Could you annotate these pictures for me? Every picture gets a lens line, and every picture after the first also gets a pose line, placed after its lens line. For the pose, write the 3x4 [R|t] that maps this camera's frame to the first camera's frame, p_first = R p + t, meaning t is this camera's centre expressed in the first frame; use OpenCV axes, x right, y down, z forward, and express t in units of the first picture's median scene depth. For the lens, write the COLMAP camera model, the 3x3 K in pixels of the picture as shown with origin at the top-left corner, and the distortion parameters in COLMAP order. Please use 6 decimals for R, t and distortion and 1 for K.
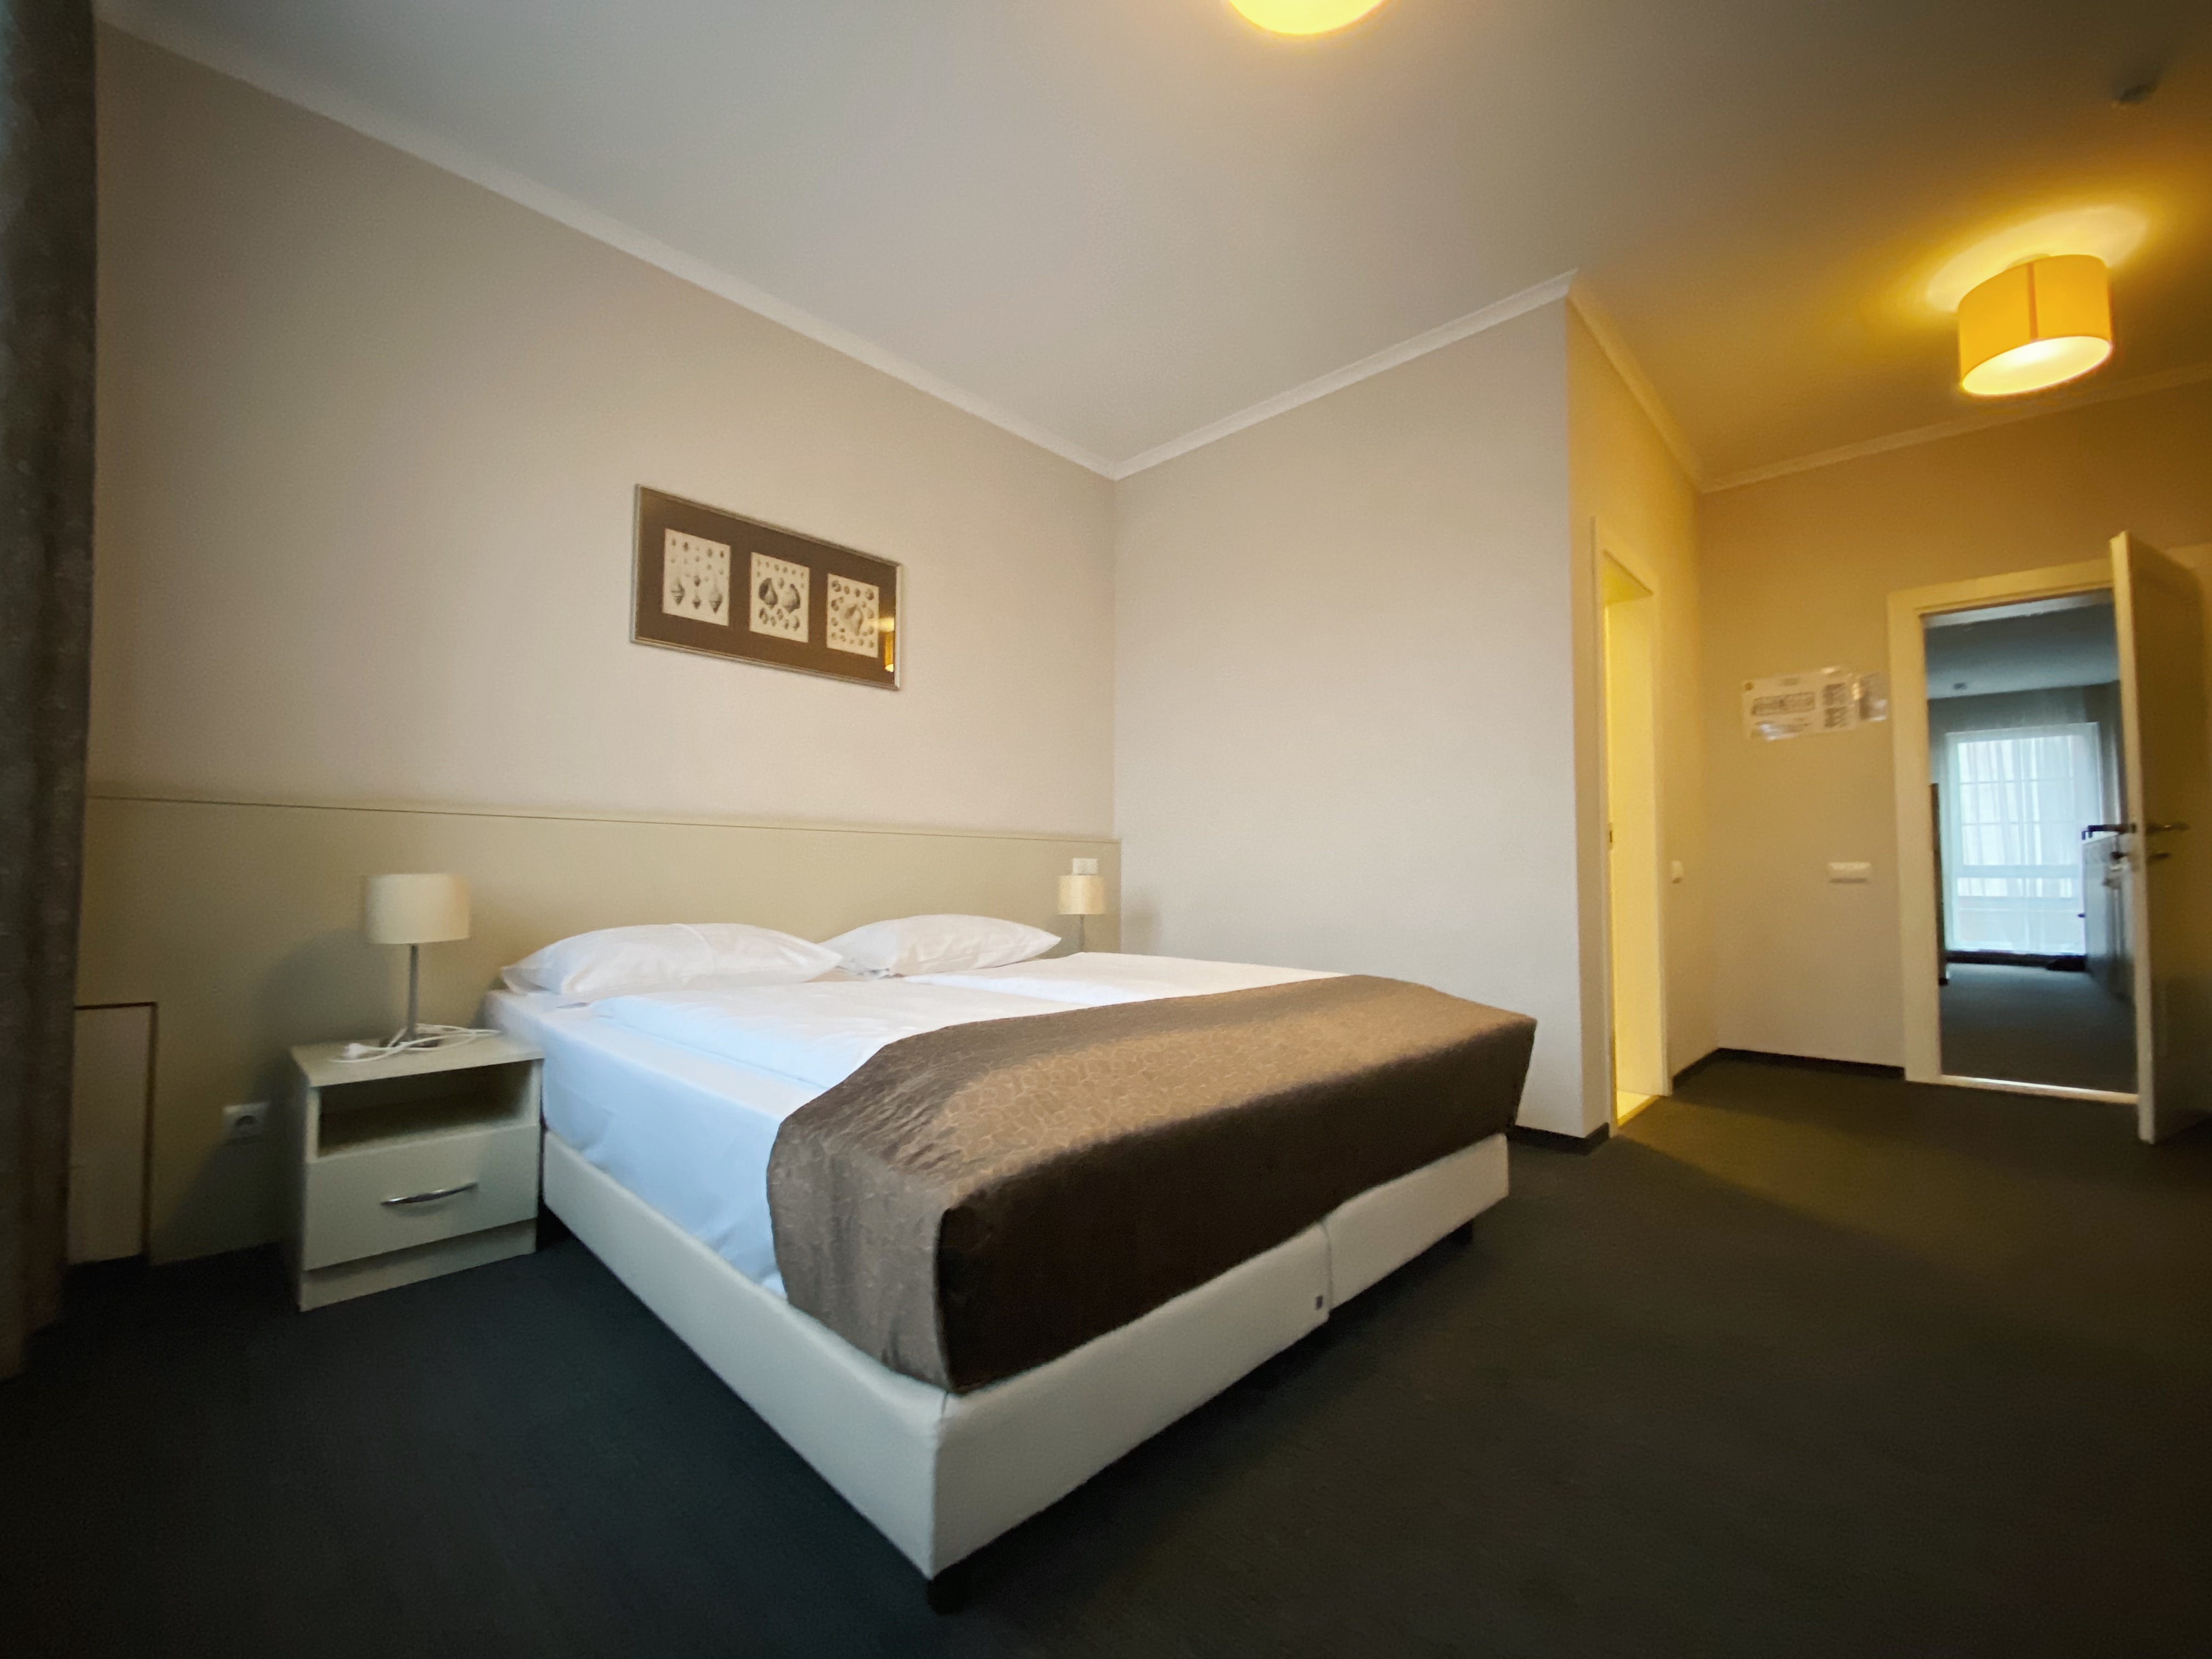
lens RADIAL K [[878.9, 0, 1097.5], [0, 878.9, 835.1], [0, 0, 1]] dist [0.011045, -0.028362]
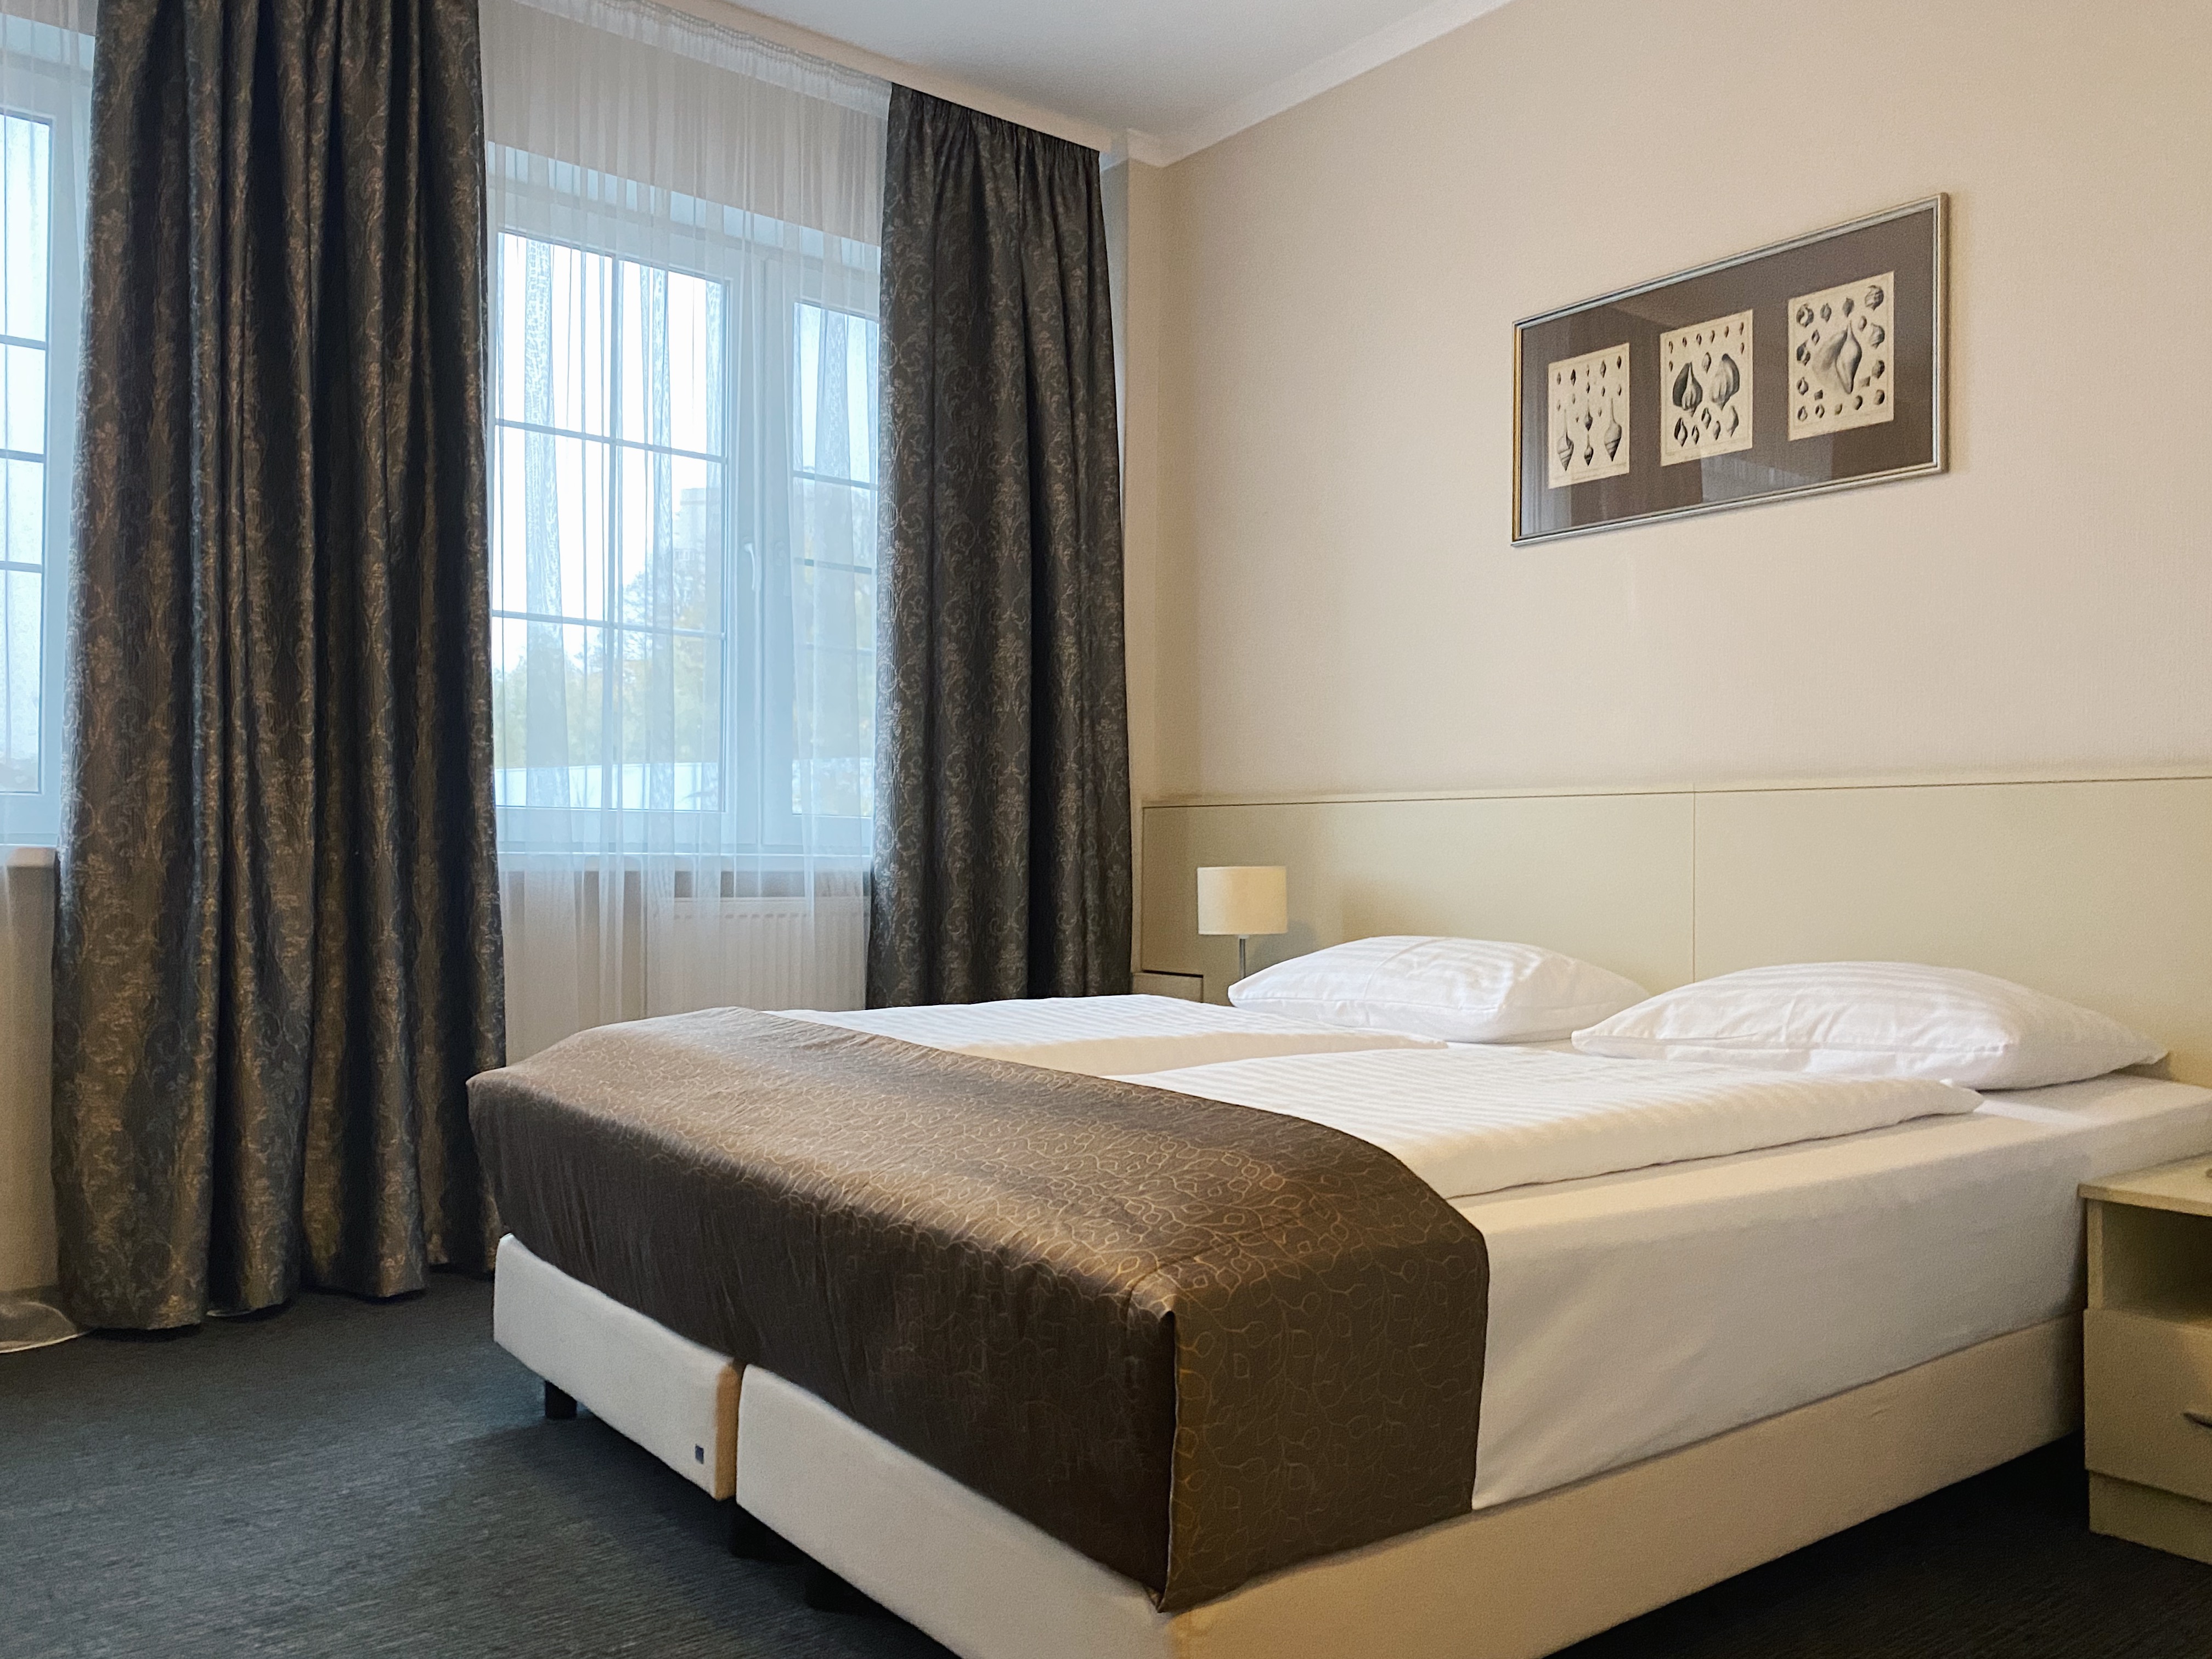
lens RADIAL K [[1635.5, 0, 1106.0], [0, 1635.5, 829.5], [0, 0, 1]] dist [-0.005617, -0.001943]
pose [[-0.133136, -0.021391, -0.990867, 0.934202], [0.036566, 0.998980, -0.026479, 0.039054], [0.990423, -0.039757, -0.132218, 0.940321]]
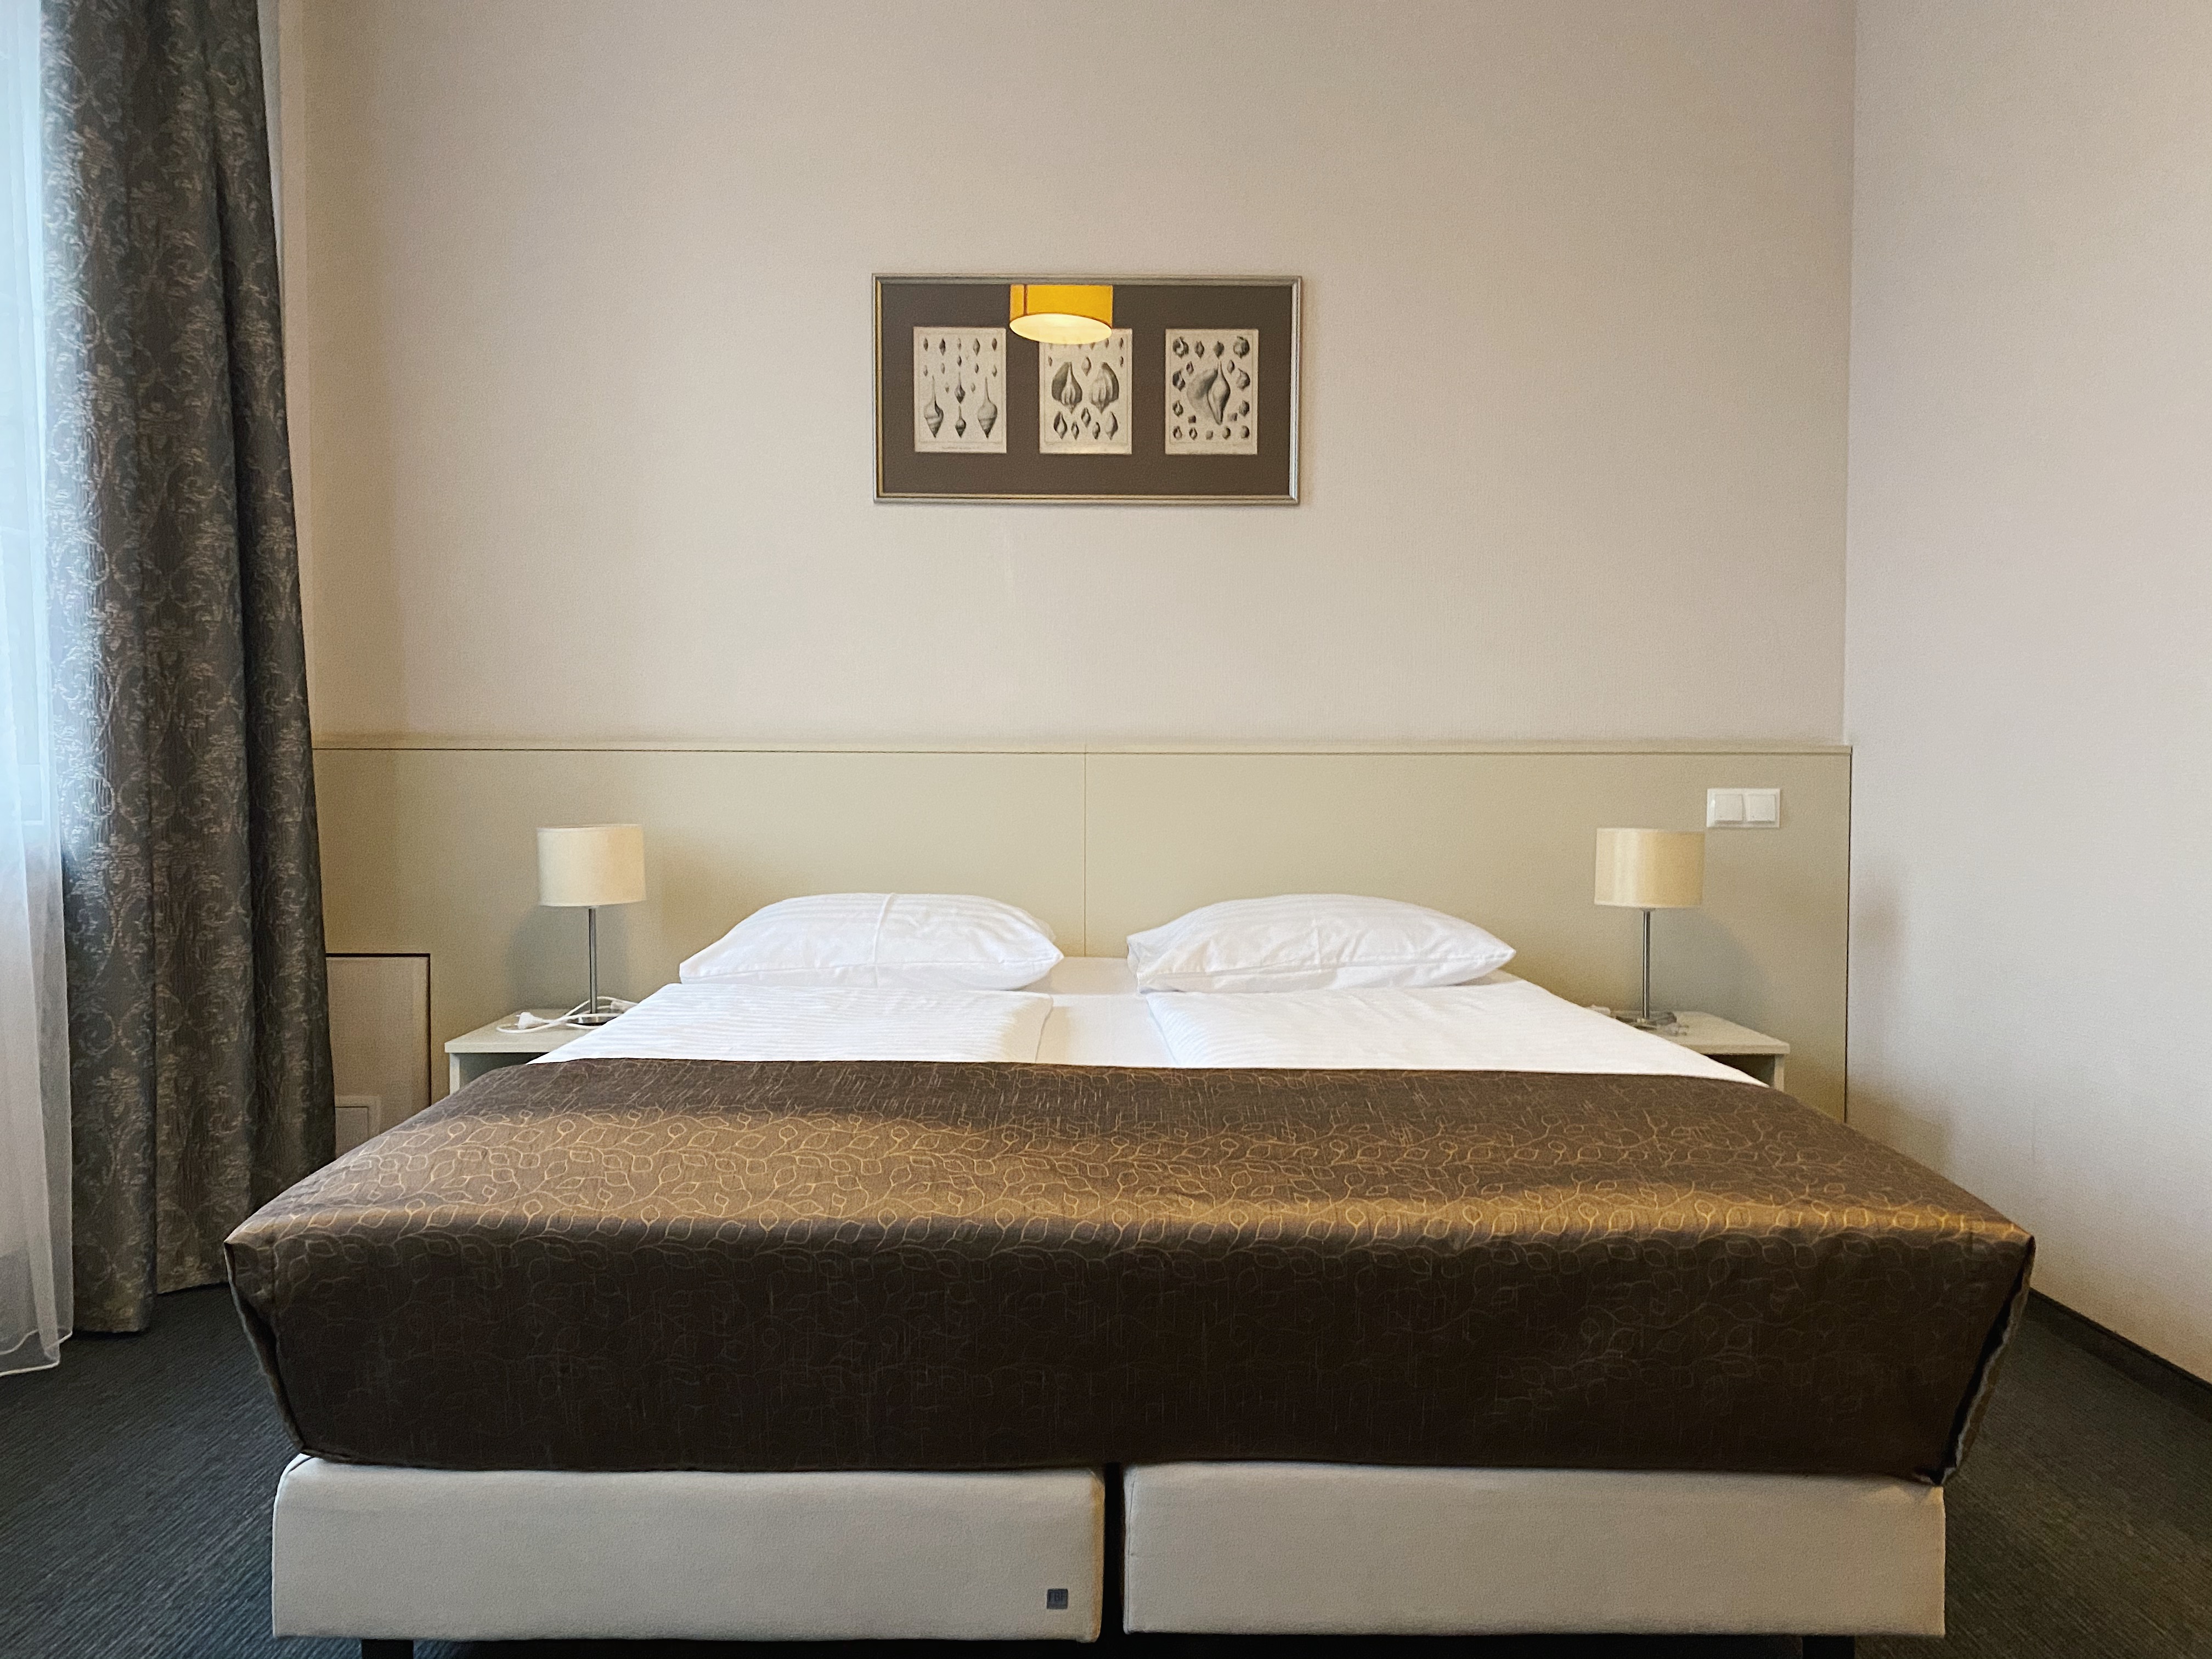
lens RADIAL K [[1612.5, 0, 1067.9], [0, 1612.5, 837.6], [0, 0, 1]] dist [0.079056, -0.001421]
pose [[0.690741, 0.024912, -0.722673, 0.621733], [0.034610, 0.997122, 0.067453, -0.031759], [0.722273, -0.071605, 0.687891, 0.197190]]
